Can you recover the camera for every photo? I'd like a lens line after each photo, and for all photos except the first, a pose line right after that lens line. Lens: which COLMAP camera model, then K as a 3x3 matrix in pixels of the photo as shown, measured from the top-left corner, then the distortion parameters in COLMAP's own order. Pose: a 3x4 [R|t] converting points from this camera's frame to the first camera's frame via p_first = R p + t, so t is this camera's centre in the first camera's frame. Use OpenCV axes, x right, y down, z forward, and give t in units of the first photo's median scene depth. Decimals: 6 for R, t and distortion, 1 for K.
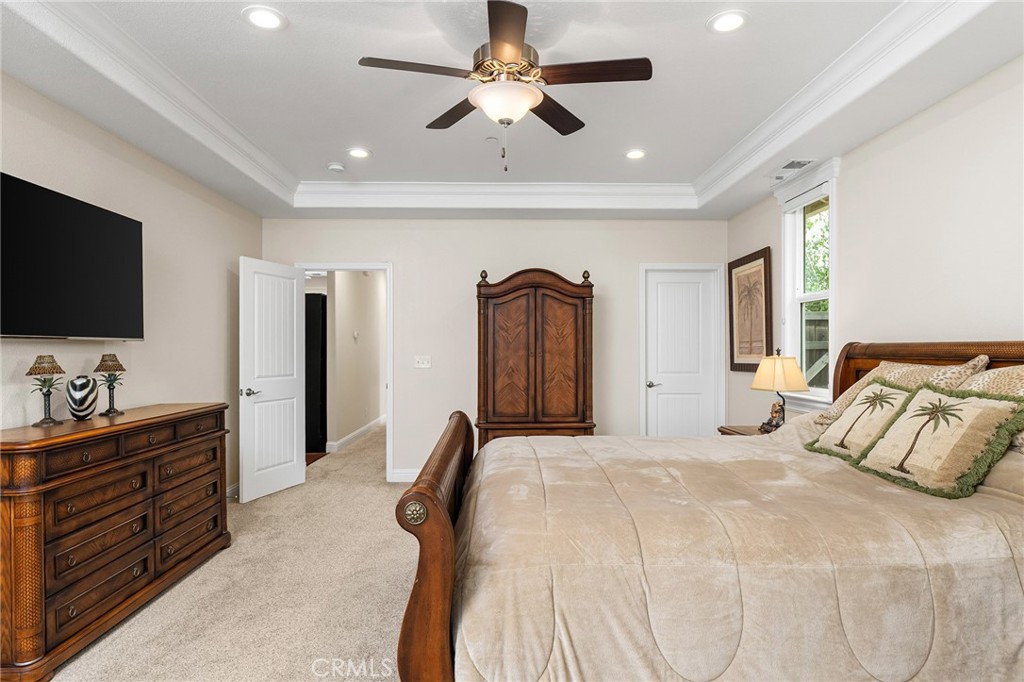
lens RADIAL K [[603.4, 0, 512.0], [0, 603.4, 341.0], [0, 0, 1]] dist [0.000711, 0.000069]
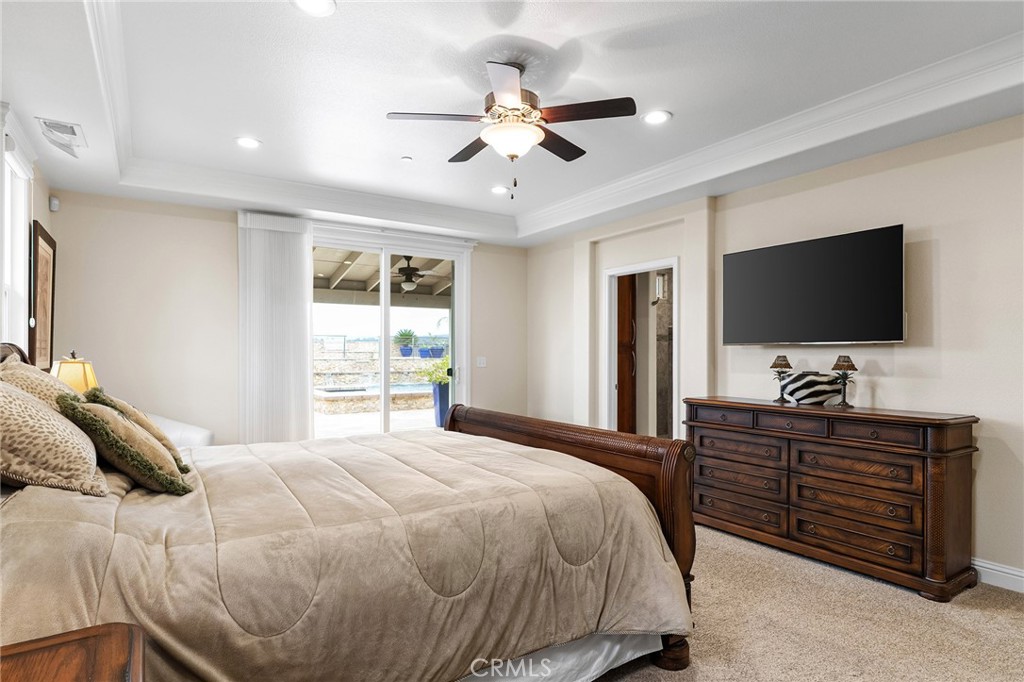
lens RADIAL K [[560.7, 0, 512.3], [0, 560.7, 356.1], [0, 0, 1]] dist [-0.000488, -0.000068]
pose [[-0.857026, 0.003472, -0.515262, 0.494261], [0.007189, 0.999961, -0.005220, 0.025515], [0.515223, -0.008178, -0.857017, 1.743465]]
